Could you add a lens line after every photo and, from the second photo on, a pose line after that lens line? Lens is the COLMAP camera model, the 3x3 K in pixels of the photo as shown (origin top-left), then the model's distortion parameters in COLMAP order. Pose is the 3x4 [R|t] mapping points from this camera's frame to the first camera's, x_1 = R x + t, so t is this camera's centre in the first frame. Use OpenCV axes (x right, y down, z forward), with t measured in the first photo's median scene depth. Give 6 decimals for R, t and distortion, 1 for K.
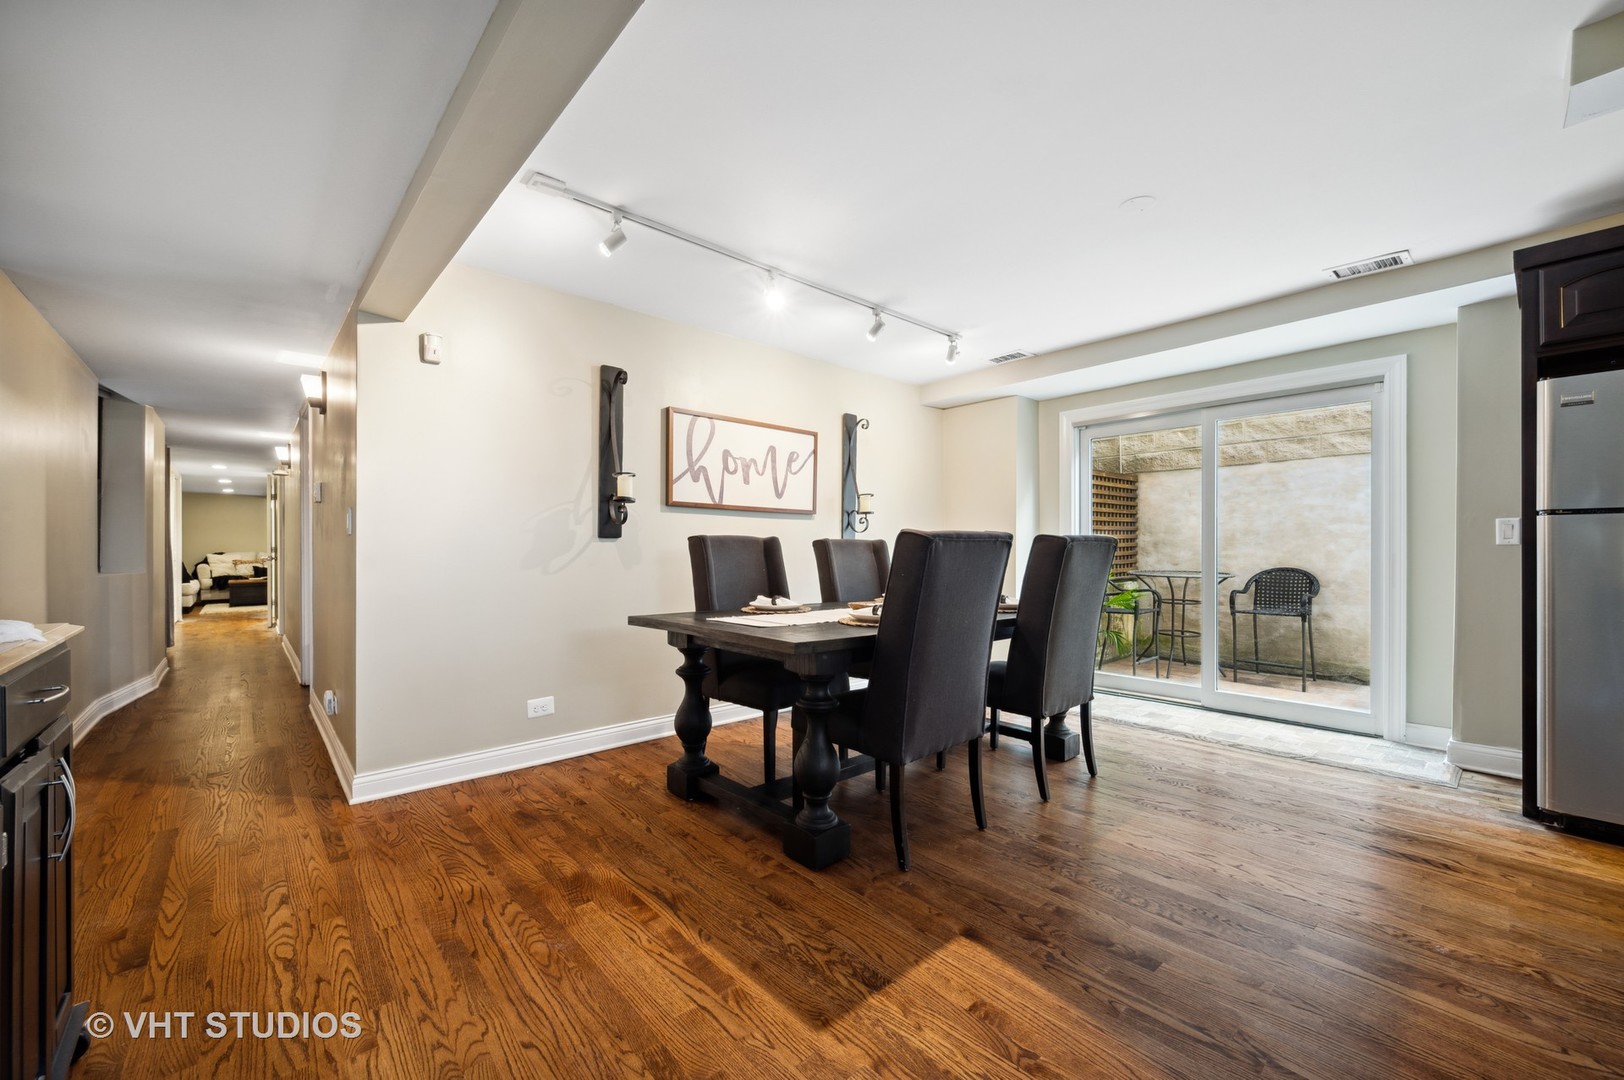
lens RADIAL K [[652.1, 0, 813.6], [0, 652.1, 556.0], [0, 0, 1]] dist [-0.000036, -0.000013]
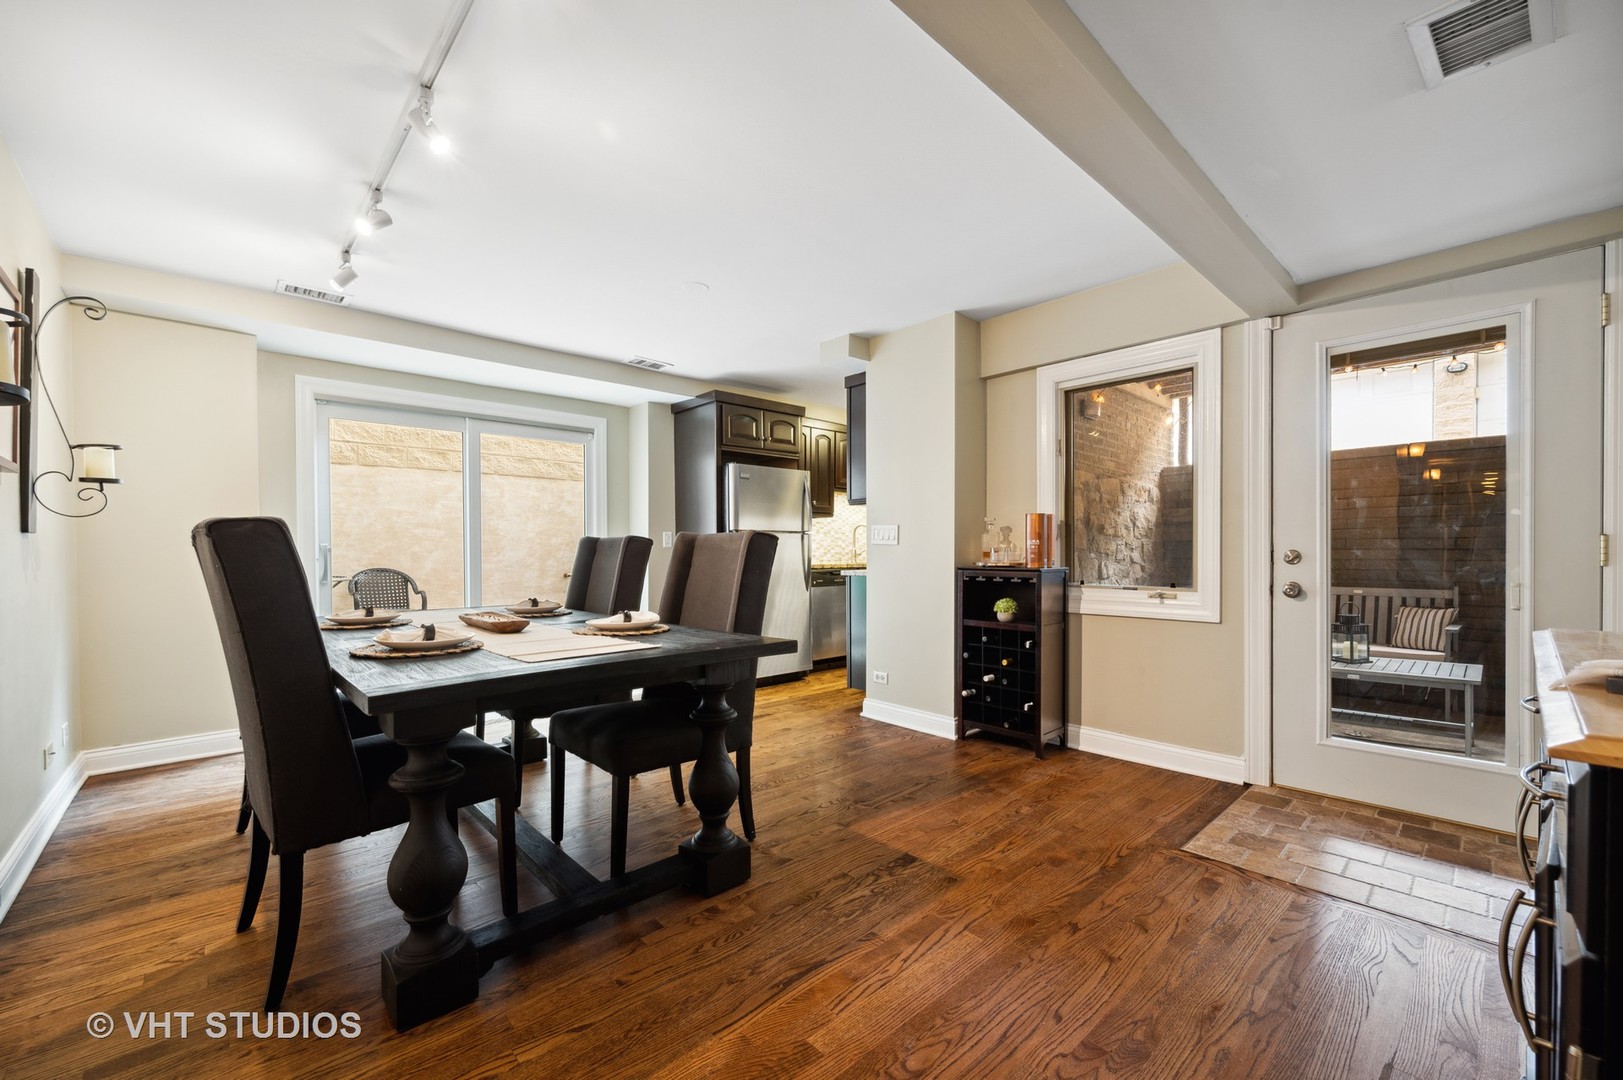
lens RADIAL K [[651.7, 0, 813.1], [0, 651.7, 556.0], [0, 0, 1]] dist [-0.000036, -0.000013]
pose [[-0.025466, -0.007752, 0.999646, -0.356647], [0.013032, 0.999882, 0.008085, -0.001343], [-0.999591, 0.013234, -0.025362, 0.342158]]
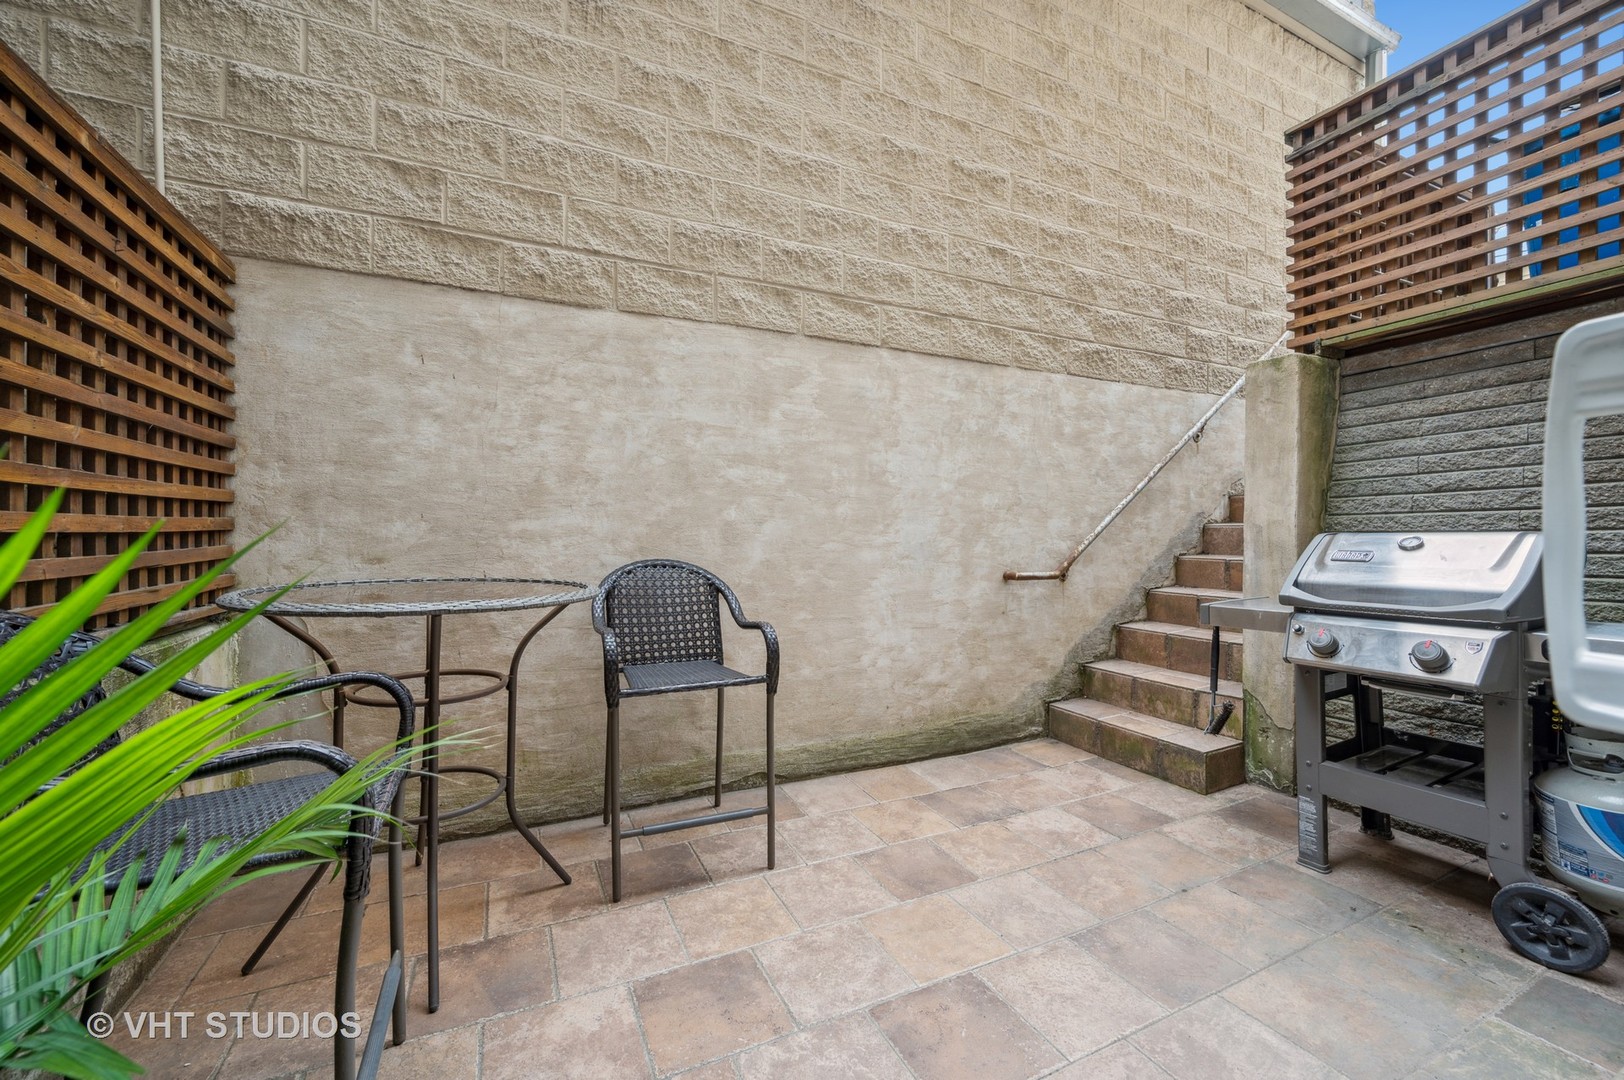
lens RADIAL K [[641.1, 0, 811.6], [0, 641.1, 532.0], [0, 0, 1]] dist [-0.001212, -0.000016]
pose [[0.293986, -0.000301, 0.955810, 0.361054], [0.007300, 0.999971, -0.001930, 0.000780], [-0.955782, 0.007545, 0.293980, 0.809282]]
